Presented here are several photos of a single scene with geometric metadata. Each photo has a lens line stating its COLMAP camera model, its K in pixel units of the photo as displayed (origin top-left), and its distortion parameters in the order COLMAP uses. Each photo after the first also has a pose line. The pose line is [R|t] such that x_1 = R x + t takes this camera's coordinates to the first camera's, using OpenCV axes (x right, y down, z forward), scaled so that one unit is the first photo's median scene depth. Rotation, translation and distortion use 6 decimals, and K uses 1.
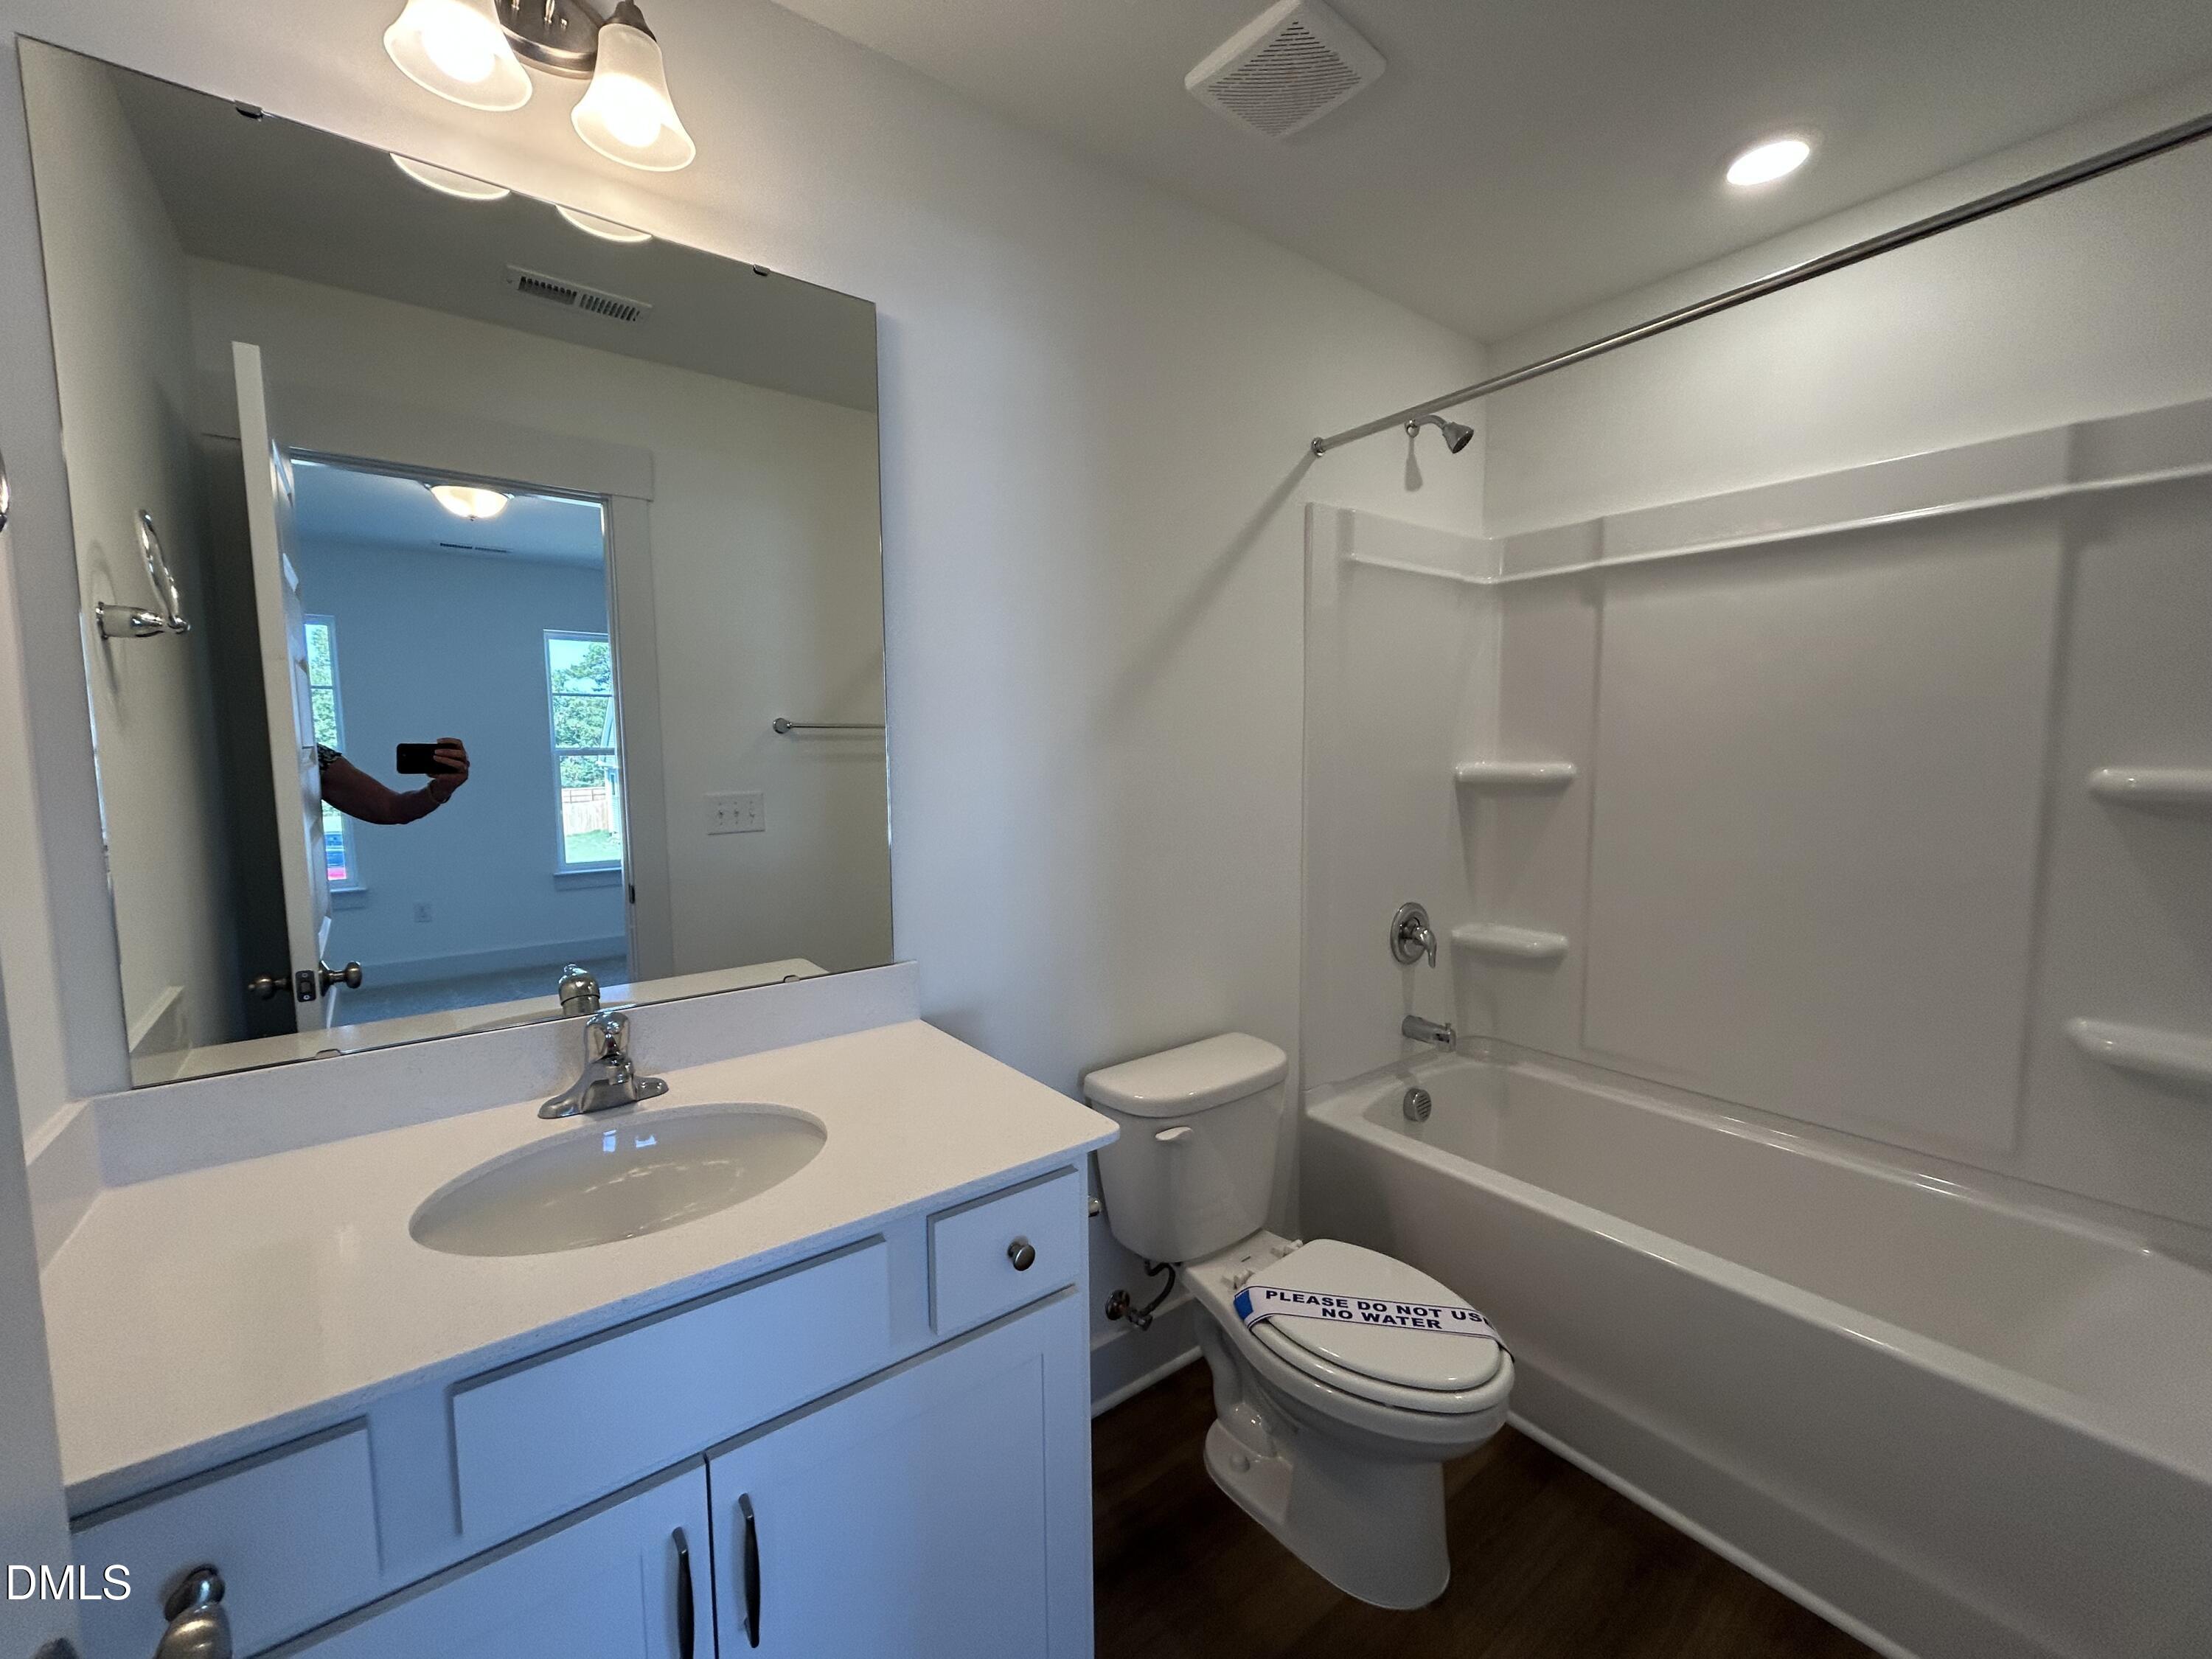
lens RADIAL K [[896.3, 0, 1106.0], [0, 896.3, 829.5], [0, 0, 1]] dist [0.001470, 0.000436]
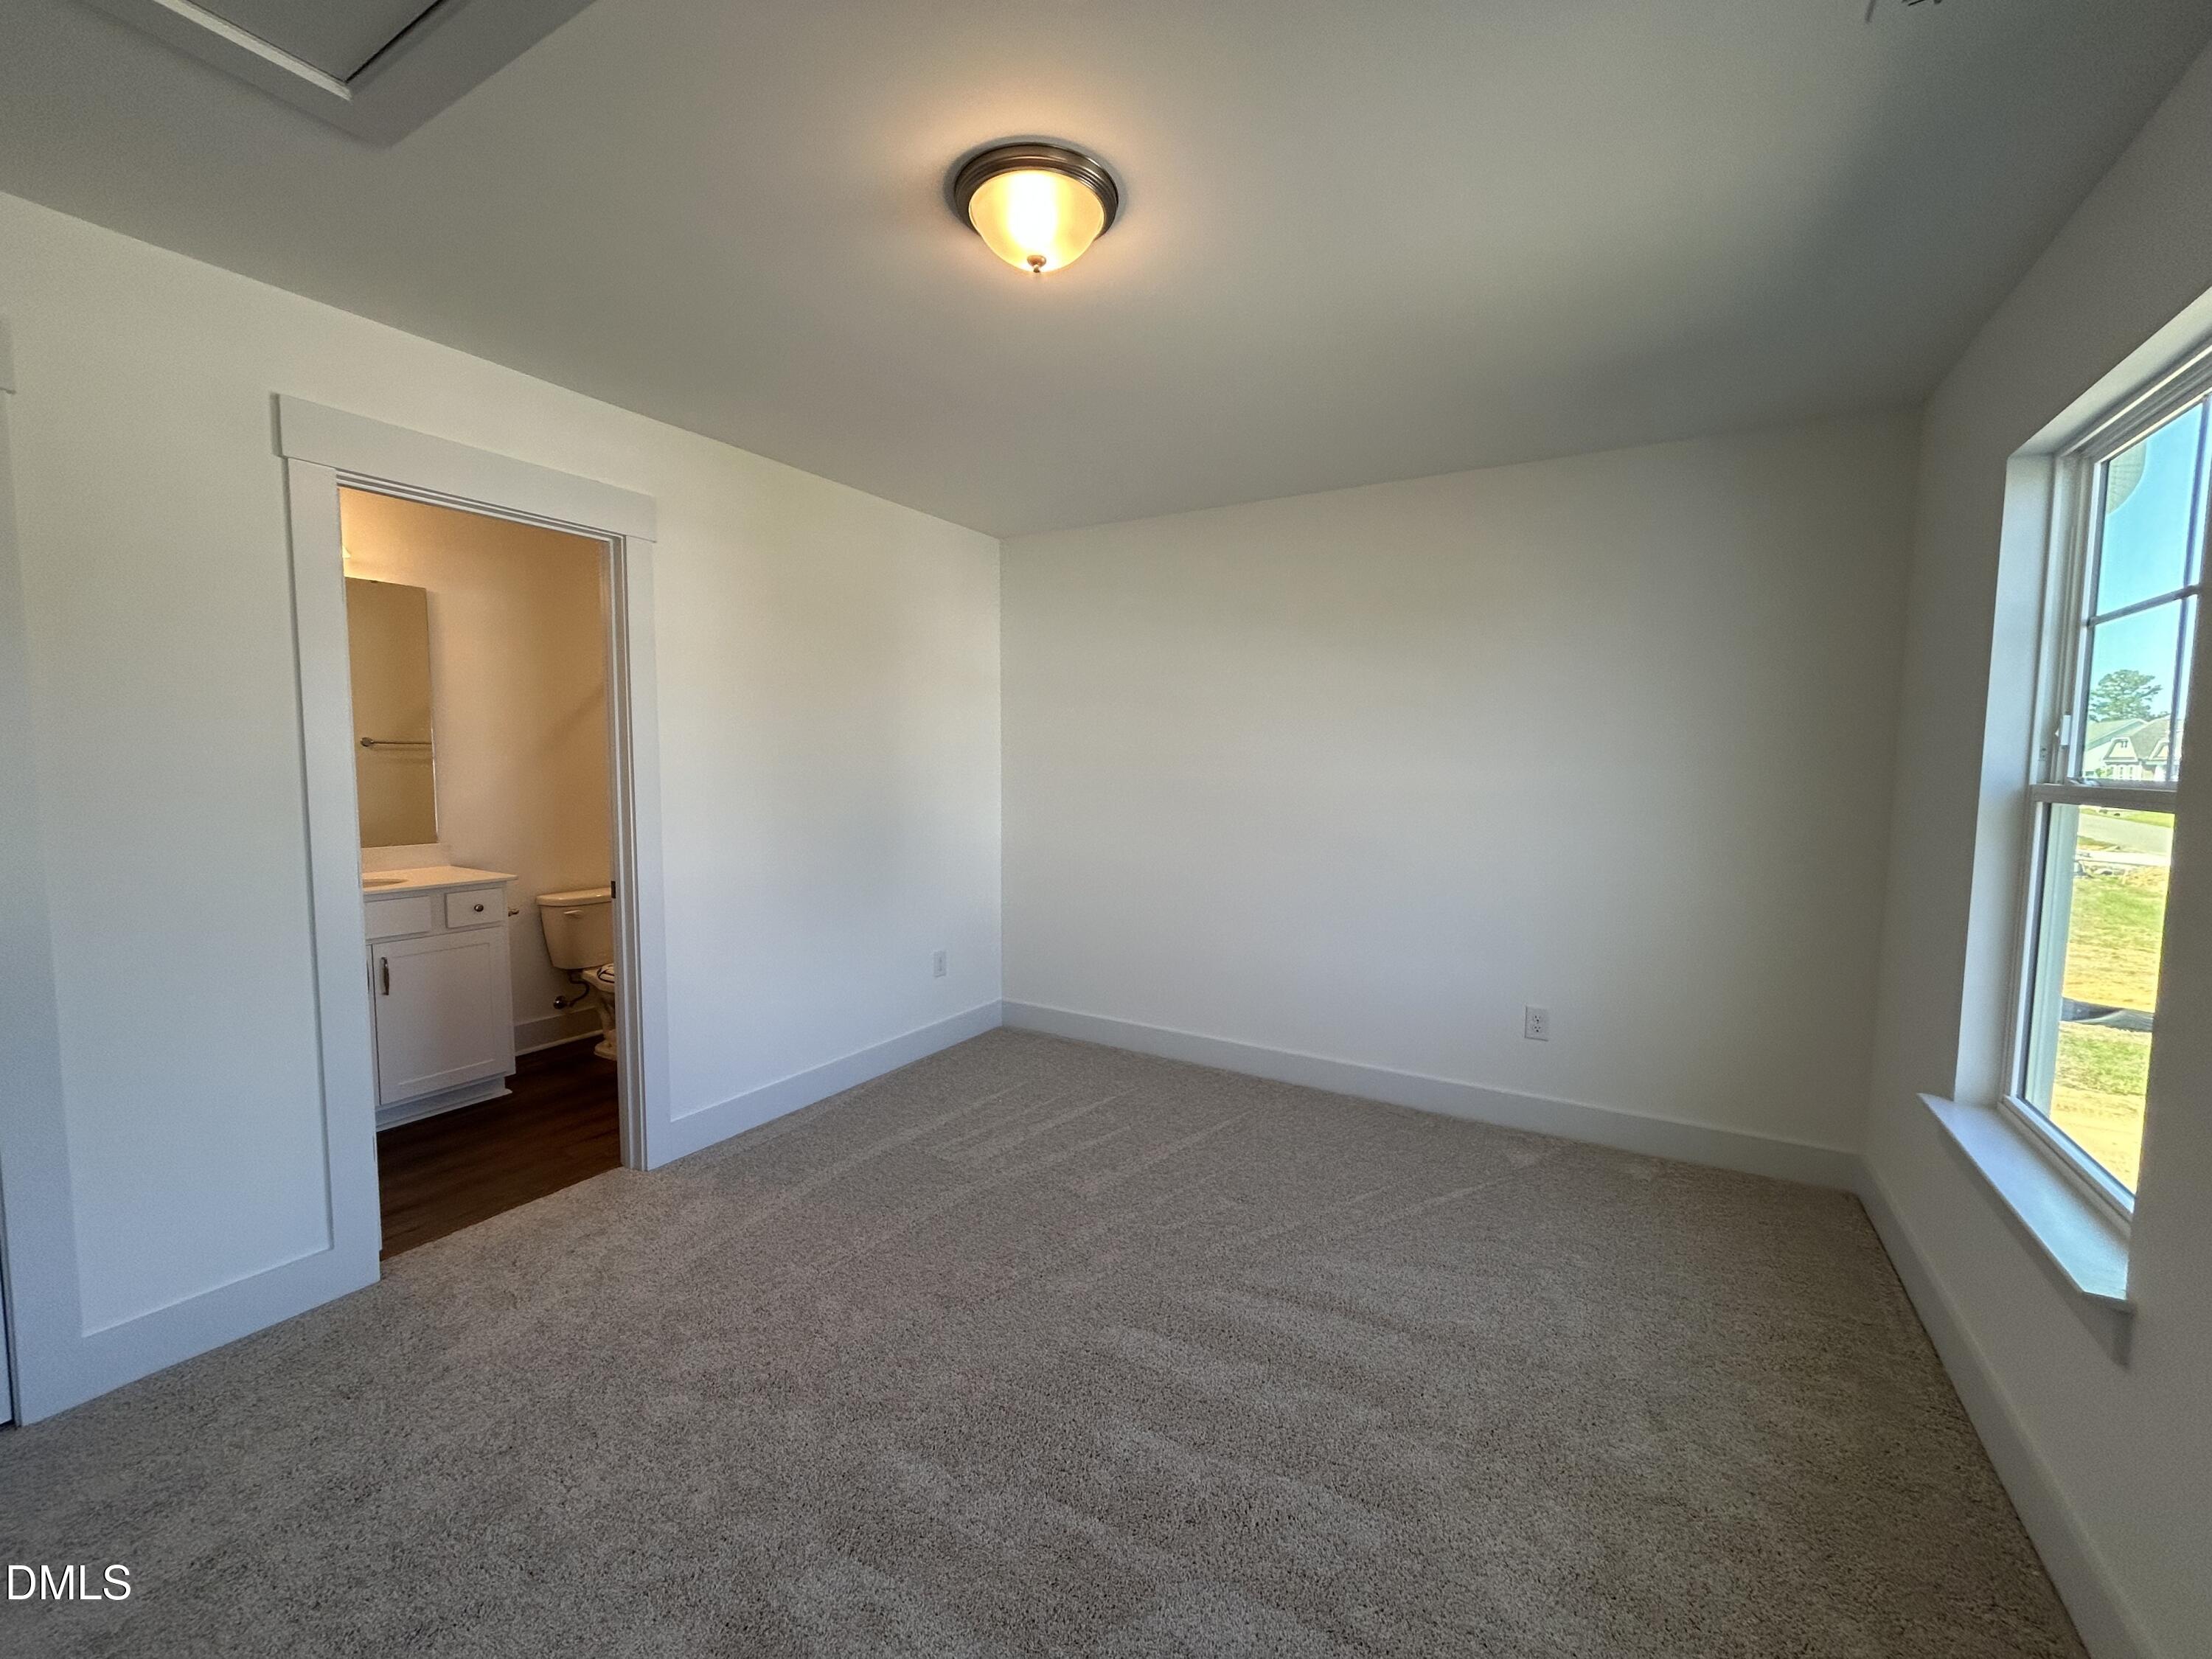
lens RADIAL K [[896.3, 0, 1106.0], [0, 896.3, 829.5], [0, 0, 1]] dist [0.001470, 0.000436]
pose [[0.929313, -0.011839, 0.369103, 0.515869], [0.016795, 0.999807, -0.010217, 0.151175], [-0.368911, 0.015694, 0.929332, -1.817175]]
